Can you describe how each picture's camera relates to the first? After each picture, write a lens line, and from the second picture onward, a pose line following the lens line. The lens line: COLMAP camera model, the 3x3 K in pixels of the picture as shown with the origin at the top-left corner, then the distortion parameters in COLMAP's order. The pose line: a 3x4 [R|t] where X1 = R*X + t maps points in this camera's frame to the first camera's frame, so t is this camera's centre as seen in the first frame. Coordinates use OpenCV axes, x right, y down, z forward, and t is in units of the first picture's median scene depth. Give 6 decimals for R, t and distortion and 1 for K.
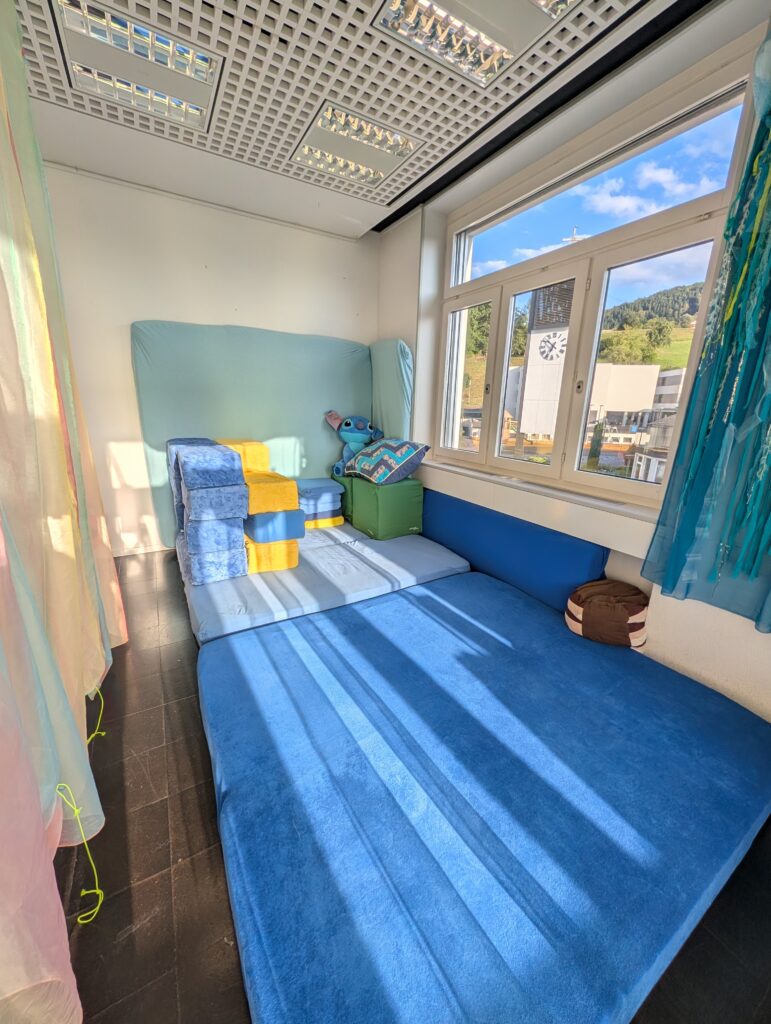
lens RADIAL K [[393.5, 0, 385.5], [0, 393.5, 512.0], [0, 0, 1]] dist [0.000552, -0.000037]
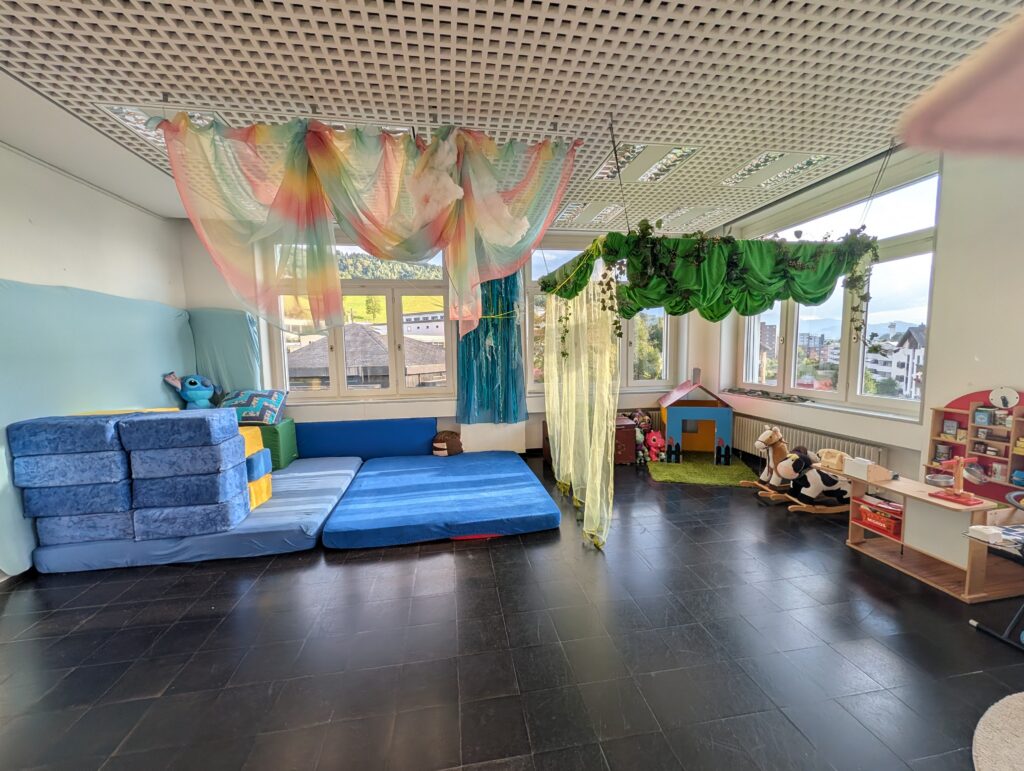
lens RADIAL K [[393.5, 0, 511.1], [0, 393.5, 384.0], [0, 0, 1]] dist [0.000552, -0.000037]
pose [[0.360616, -0.115314, 0.925559, -1.108729], [0.274504, 0.961500, 0.012839, -0.003198], [-0.891405, 0.249440, 0.378386, -0.218839]]
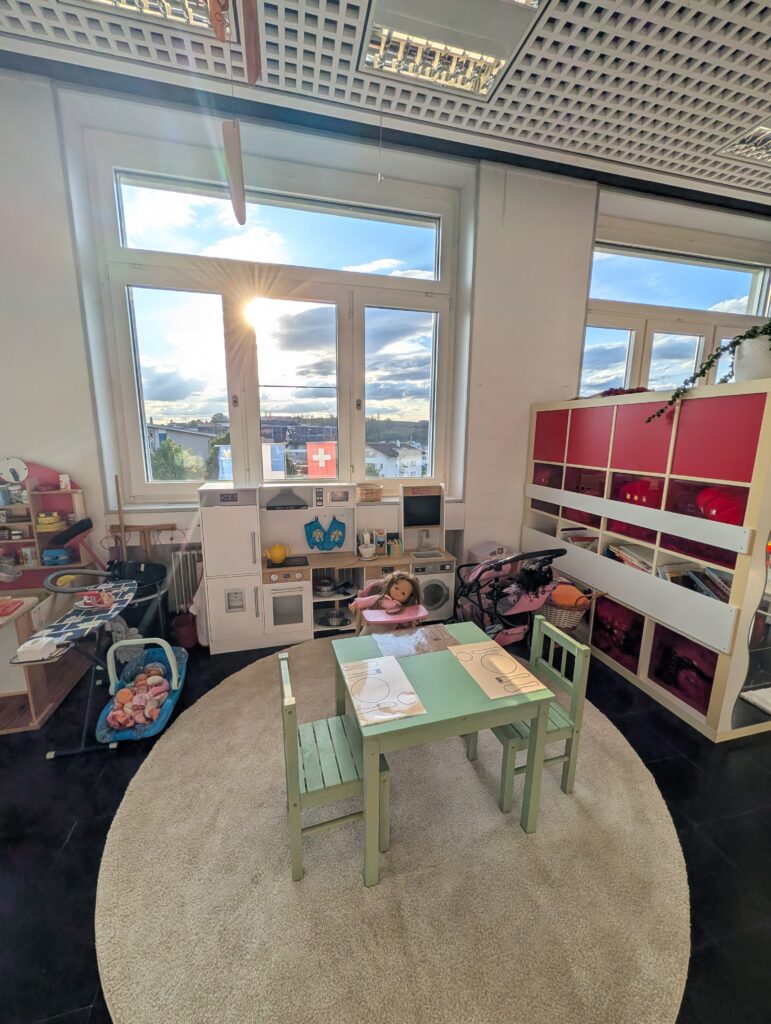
lens RADIAL K [[393.5, 0, 385.5], [0, 393.5, 512.0], [0, 0, 1]] dist [0.000552, -0.000037]
pose [[-0.958716, -0.087476, 0.270577, -0.766809], [0.043042, 0.895908, 0.442149, 0.117728], [-0.281090, 0.435542, -0.855156, -0.396482]]
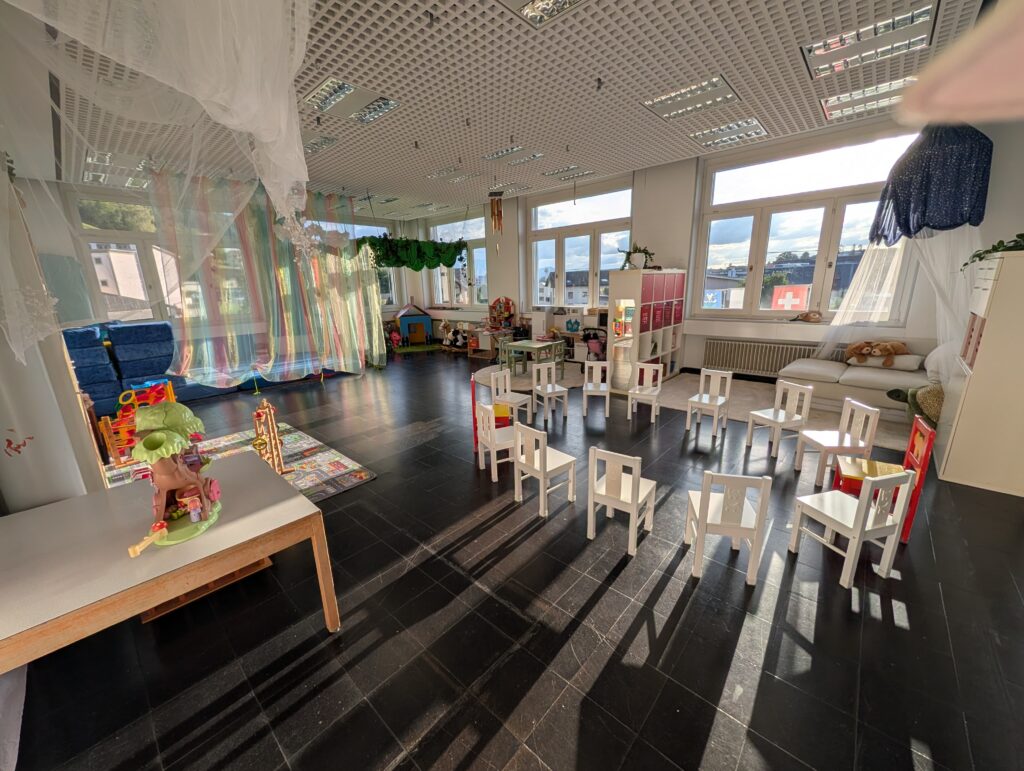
lens RADIAL K [[396.2, 0, 510.5], [0, 396.2, 383.6], [0, 0, 1]] dist [0.000345, 0.000206]
pose [[-0.301127, -0.248369, 0.920671, -2.719500], [0.274330, 0.902106, 0.333087, -0.043451], [-0.913272, 0.352869, -0.203513, -0.129807]]
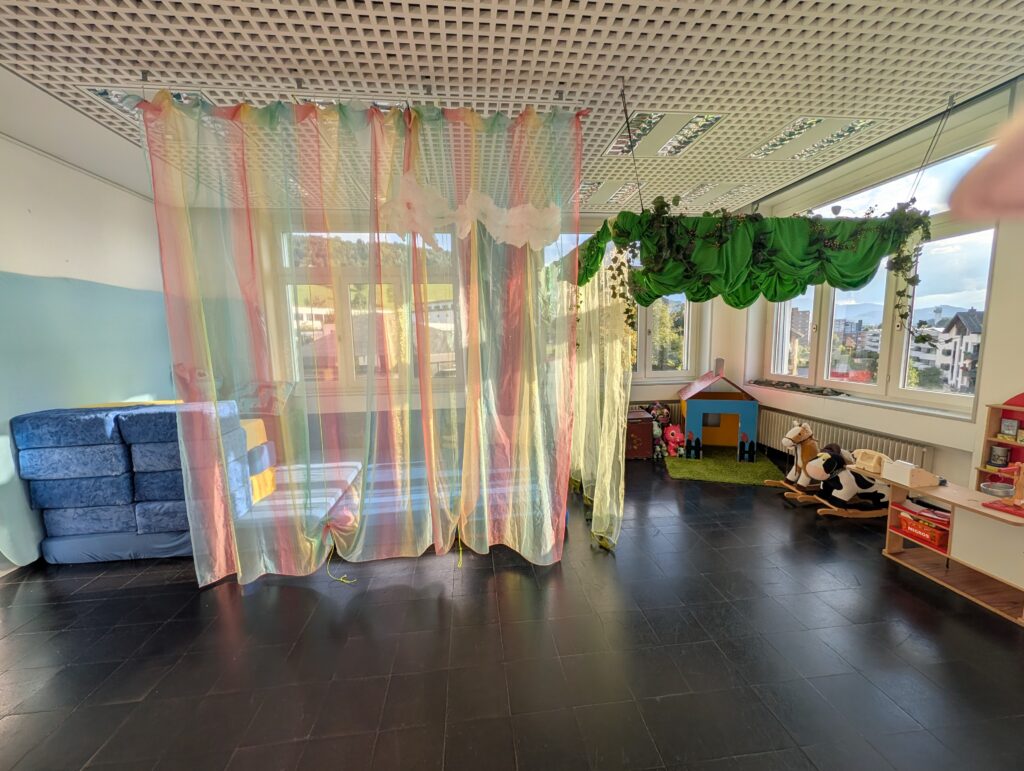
lens RADIAL K [[396.2, 0, 510.5], [0, 396.2, 383.6], [0, 0, 1]] dist [0.000345, 0.000206]
pose [[0.407791, -0.140727, 0.902165, -1.042338], [0.273821, 0.961424, 0.026200, -0.003420], [-0.871050, 0.236348, 0.430594, -0.237424]]
